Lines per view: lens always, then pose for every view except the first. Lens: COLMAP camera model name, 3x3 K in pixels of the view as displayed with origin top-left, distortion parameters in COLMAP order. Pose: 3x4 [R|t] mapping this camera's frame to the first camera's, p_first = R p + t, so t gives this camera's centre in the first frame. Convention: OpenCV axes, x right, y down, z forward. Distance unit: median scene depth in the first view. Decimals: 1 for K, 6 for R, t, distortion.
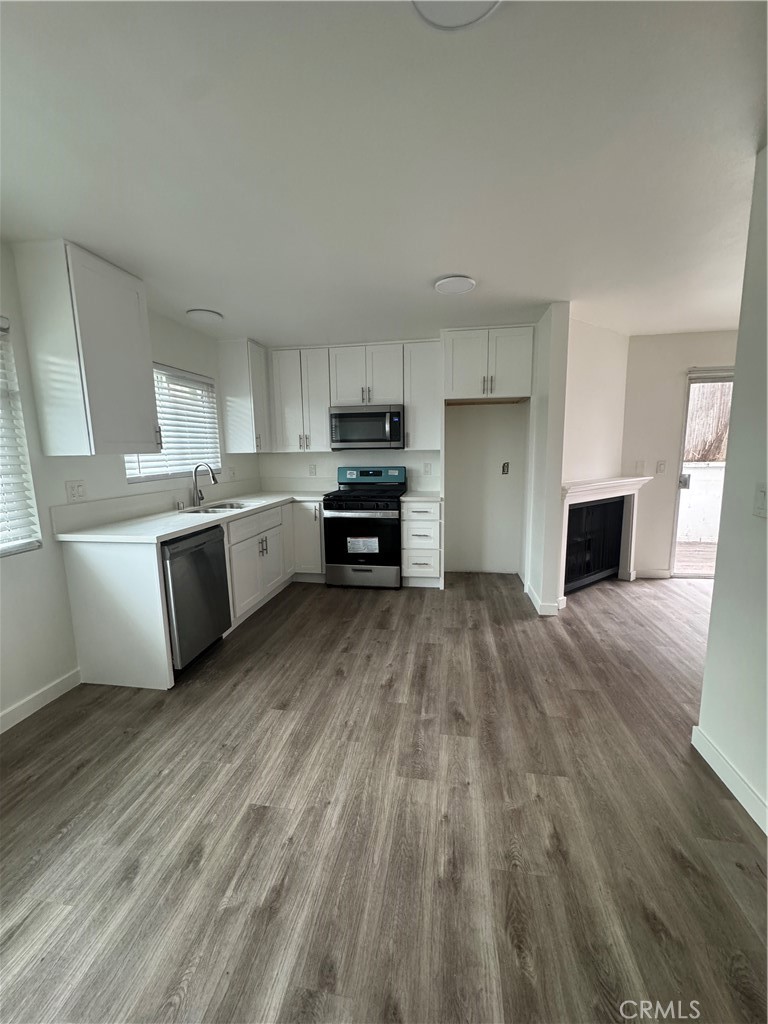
lens RADIAL K [[411.0, 0, 390.0], [0, 411.0, 513.9], [0, 0, 1]] dist [0.001869, 0.000076]
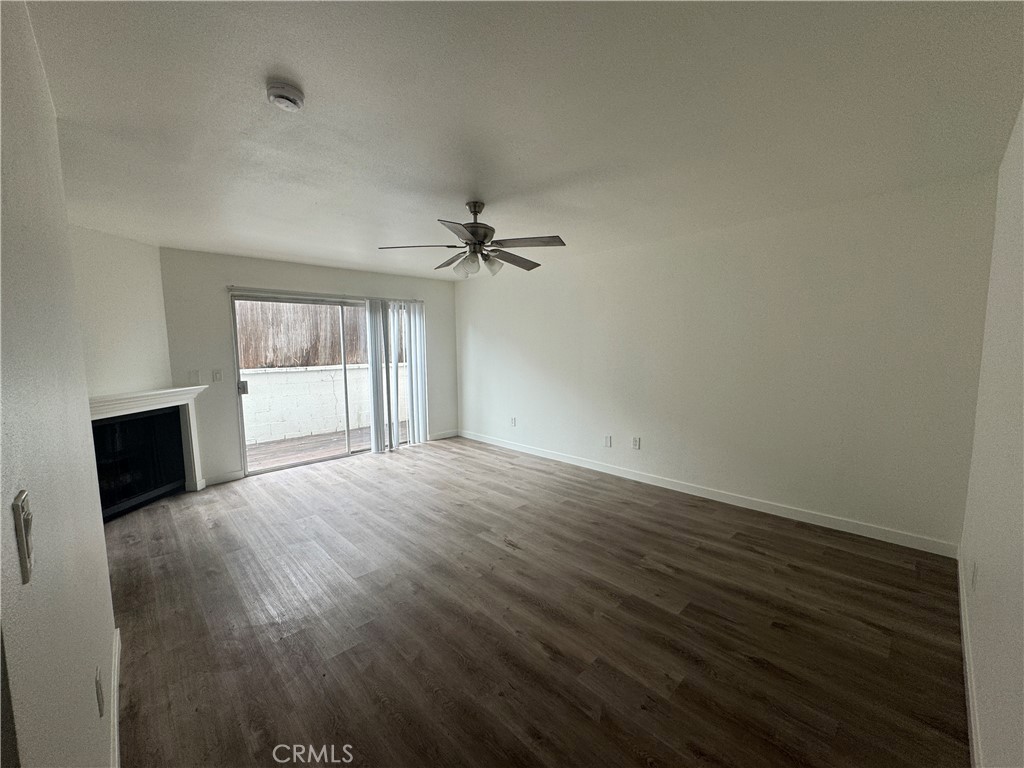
lens RADIAL K [[411.0, 0, 513.0], [0, 411.0, 382.1], [0, 0, 1]] dist [0.001869, 0.000076]
pose [[0.611970, -0.058916, 0.788683, 0.290112], [0.120385, 0.992540, -0.019267, 0.014874], [-0.781665, 0.106737, 0.614498, -0.236371]]
